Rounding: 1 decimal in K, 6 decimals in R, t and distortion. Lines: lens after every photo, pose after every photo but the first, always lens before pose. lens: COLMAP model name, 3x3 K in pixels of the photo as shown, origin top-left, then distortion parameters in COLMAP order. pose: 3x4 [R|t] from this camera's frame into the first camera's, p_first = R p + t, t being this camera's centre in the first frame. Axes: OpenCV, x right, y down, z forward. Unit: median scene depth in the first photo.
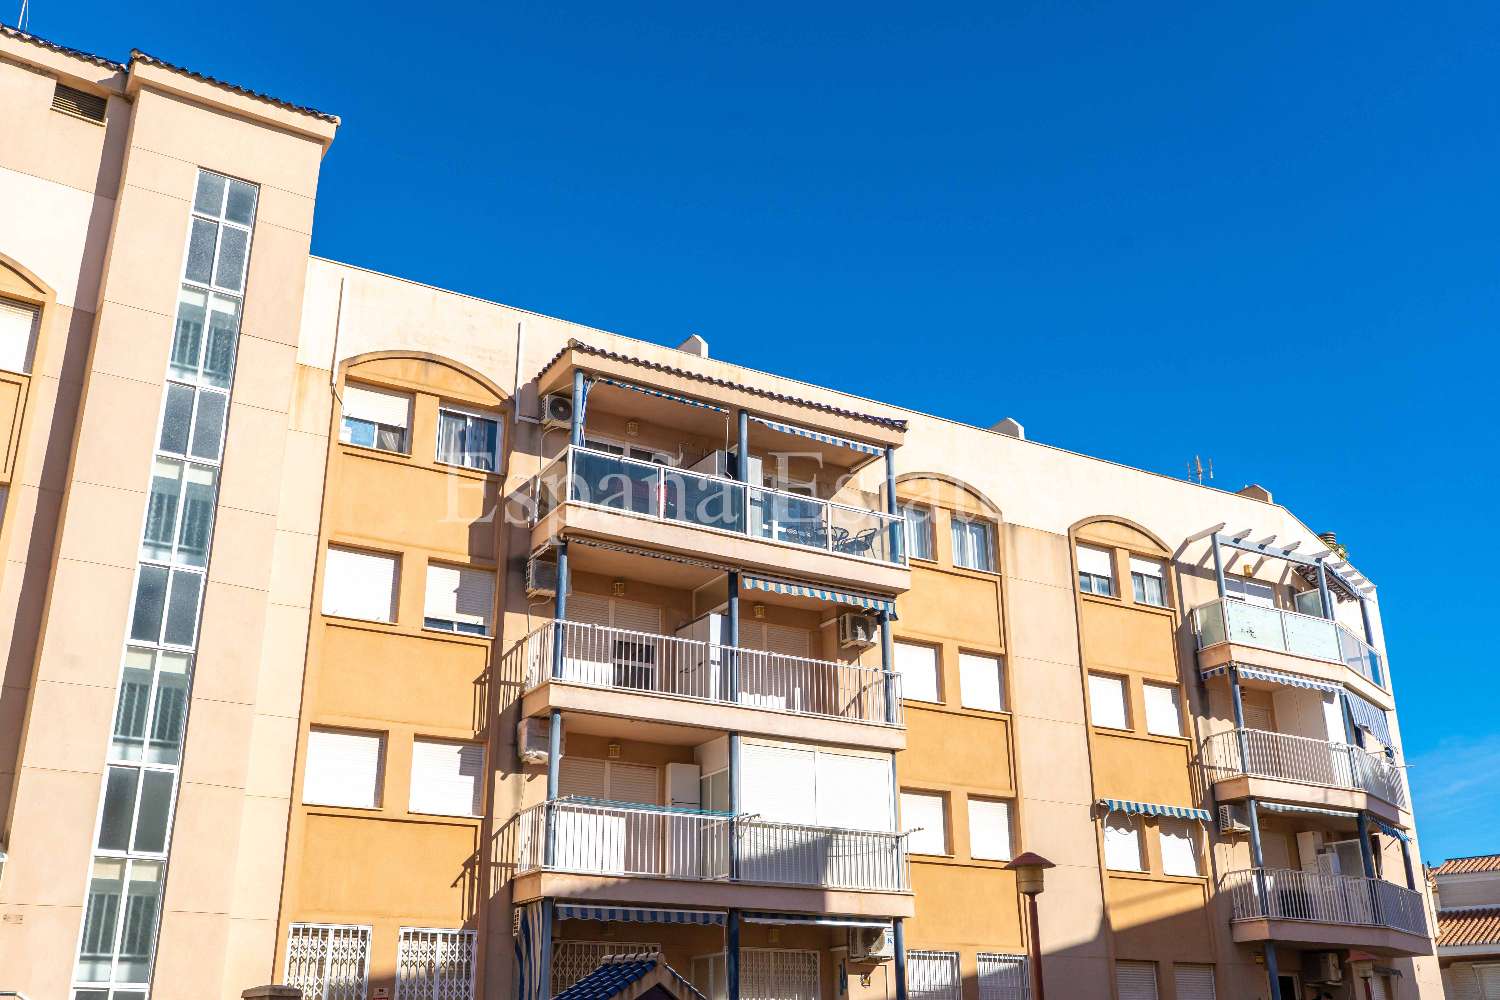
lens RADIAL K [[1469.7, 0, 750.0], [0, 1469.7, 500.0], [0, 0, 1]] dist [-0.004287, 0.005097]
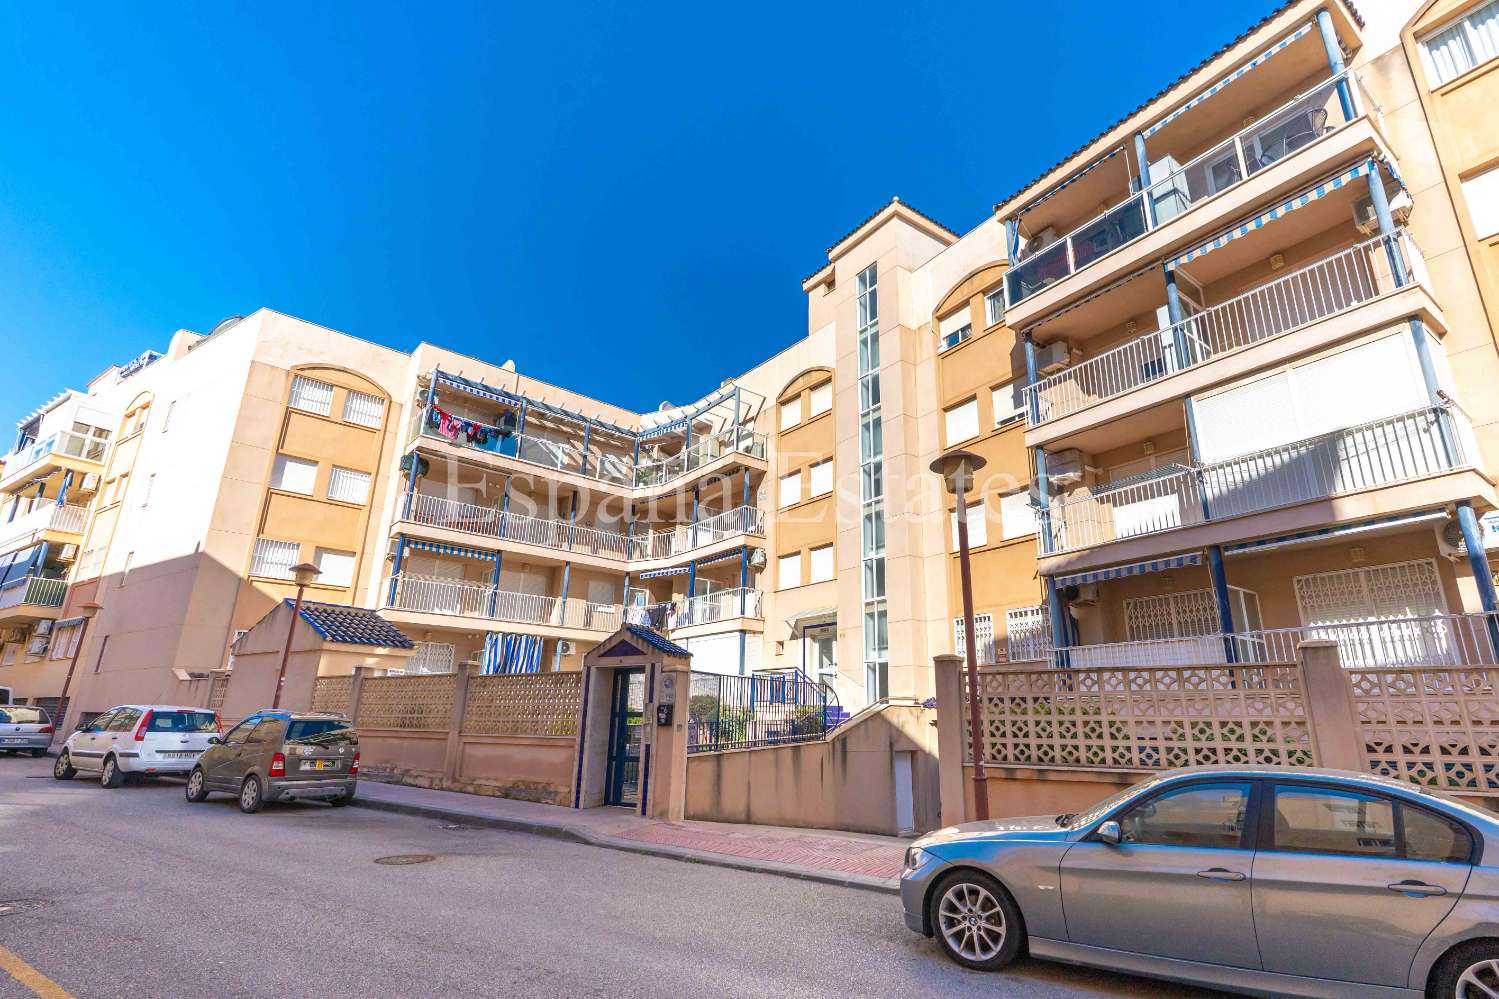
lens RADIAL K [[692.1, 0, 785.5], [0, 692.1, 514.5], [0, 0, 1]] dist [-0.011296, 0.000151]
pose [[0.093493, -0.275224, -0.956823, 0.443481], [0.356952, 0.906410, -0.225845, 0.256083], [0.929432, -0.320425, 0.182985, 0.615596]]
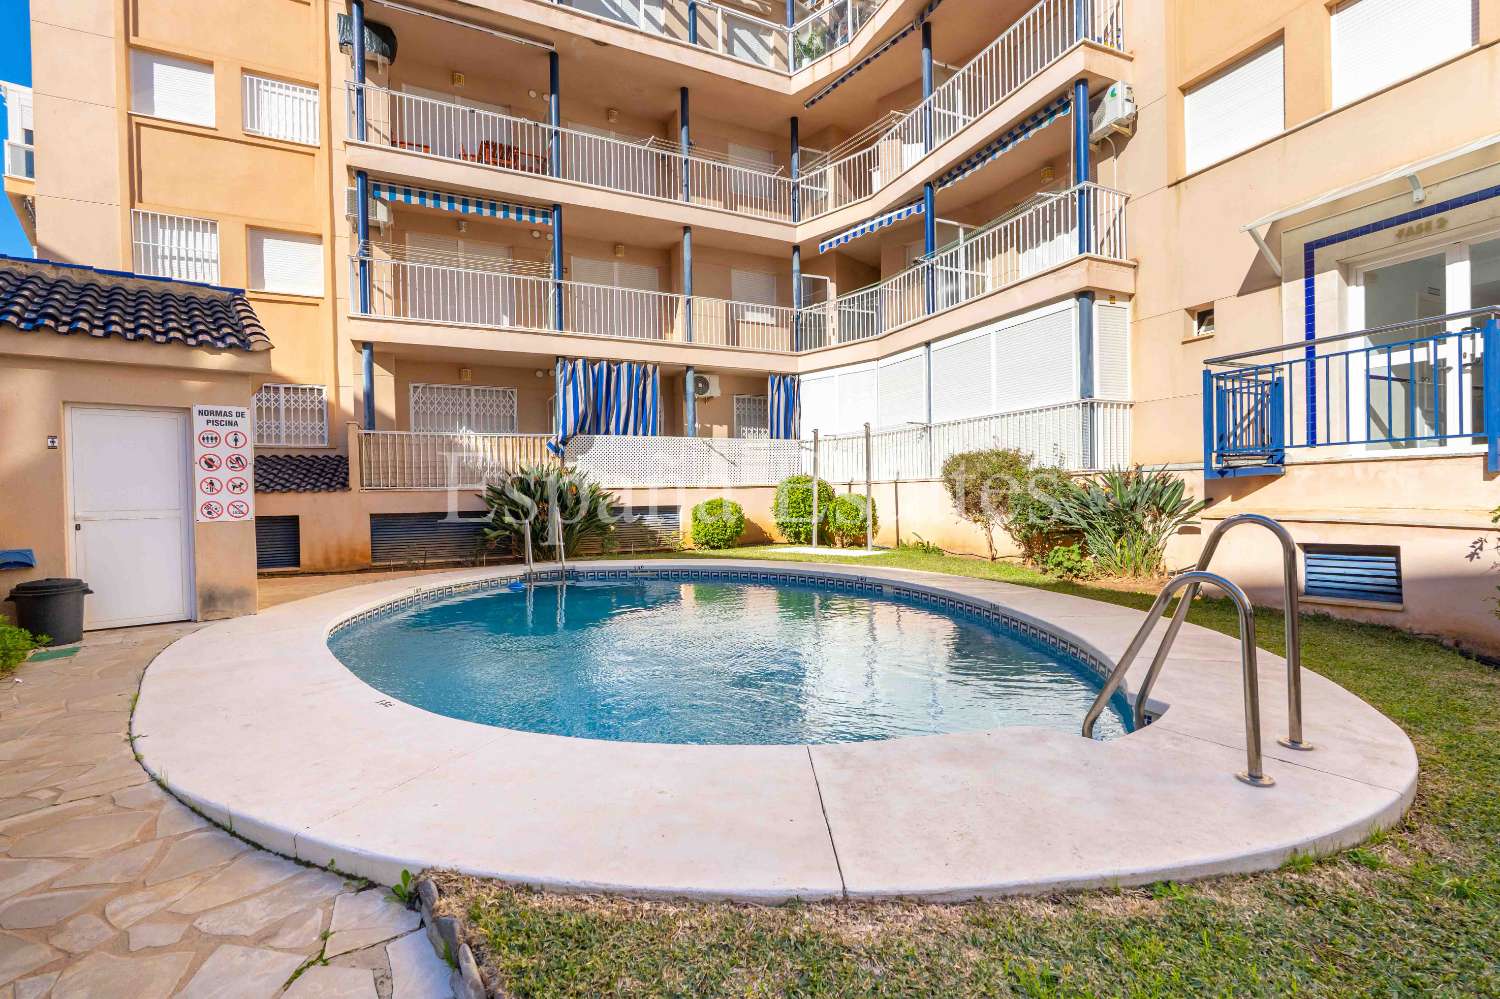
lens RADIAL K [[667.7, 0, 750.0], [0, 667.7, 499.5], [0, 0, 1]] dist [-0.000858, 0.000046]
pose [[-0.196168, 0.026003, -0.980225, -0.125698], [0.382977, 0.922283, -0.052178, 0.218338], [0.902689, -0.385639, -0.190881, 0.536451]]
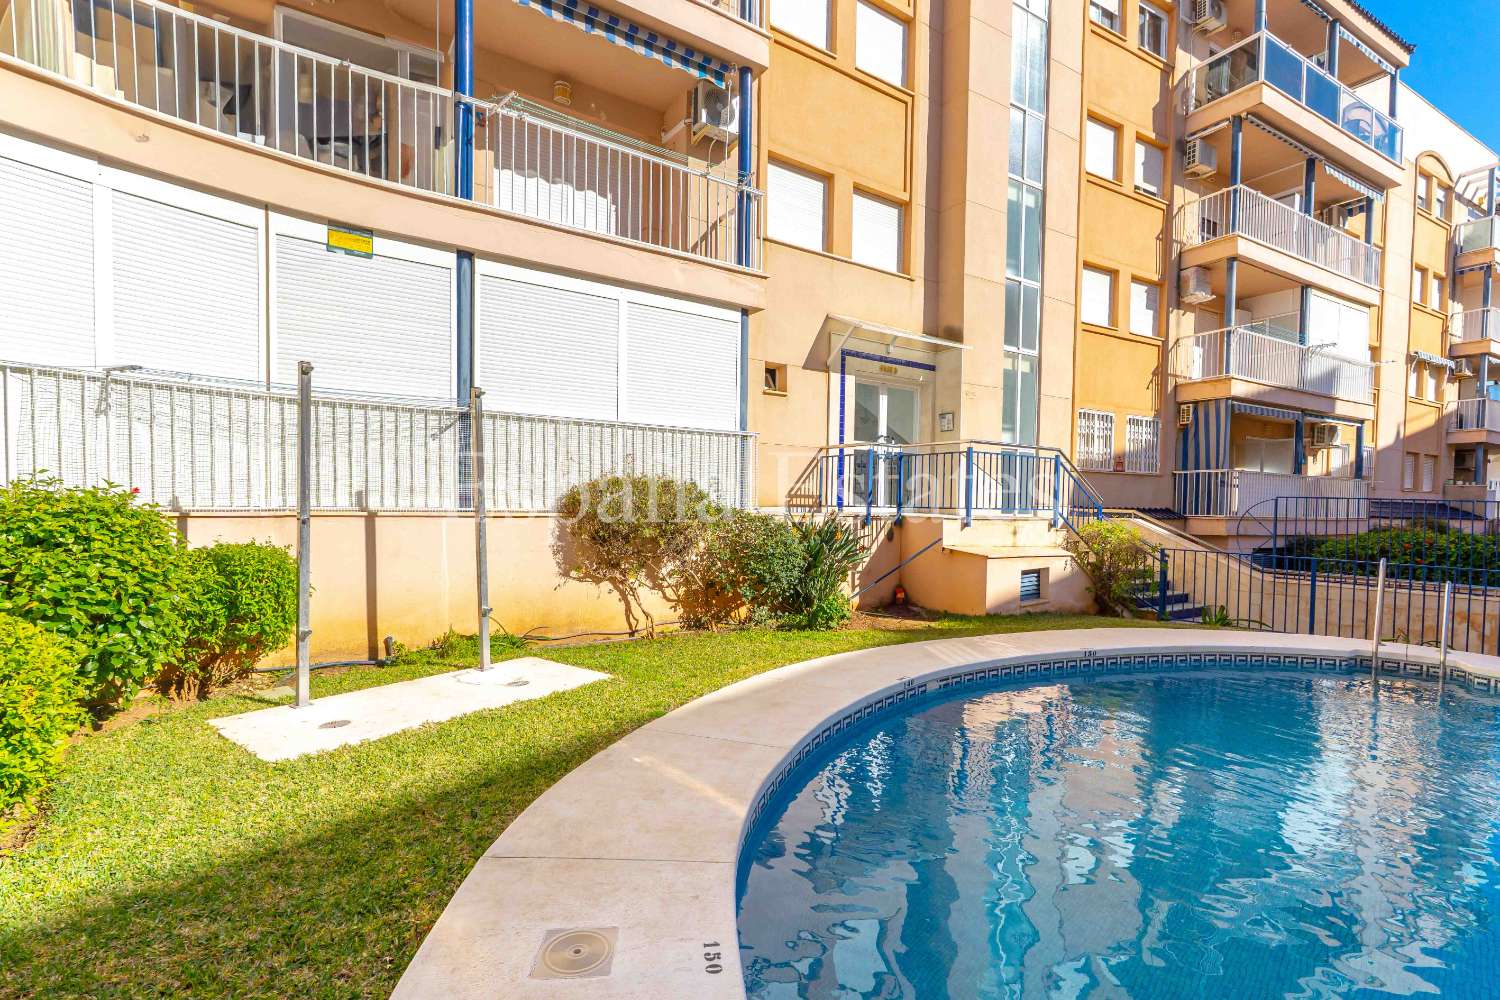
lens RADIAL K [[703.6, 0, 744.7], [0, 703.6, 532.4], [0, 0, 1]] dist [-0.002887, -0.000206]
pose [[0.999666, 0.024938, -0.006846, -0.546467], [-0.020067, 0.915017, 0.402917, 0.118362], [0.016312, -0.402645, 0.915211, 0.302142]]
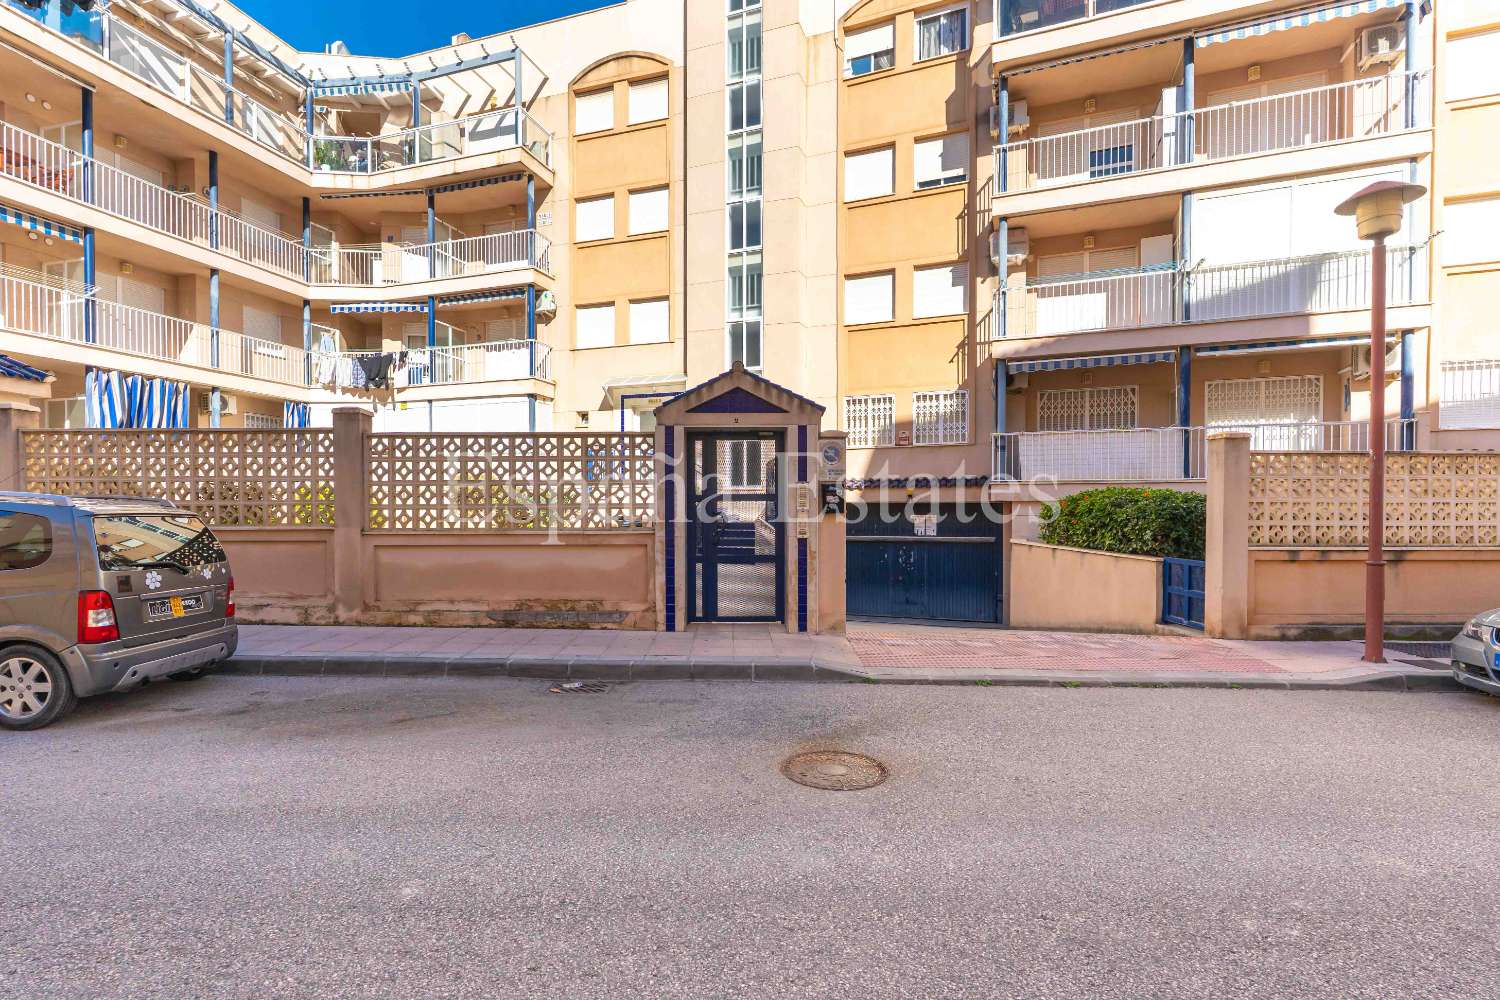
lens RADIAL K [[683.8, 0, 740.9], [0, 683.8, 512.7], [0, 0, 1]] dist [-0.006901, 0.000272]
pose [[0.602289, 0.018919, -0.798054, 0.207614], [0.288831, 0.926823, 0.239951, 0.167282], [0.744194, -0.375022, 0.552751, 0.385811]]
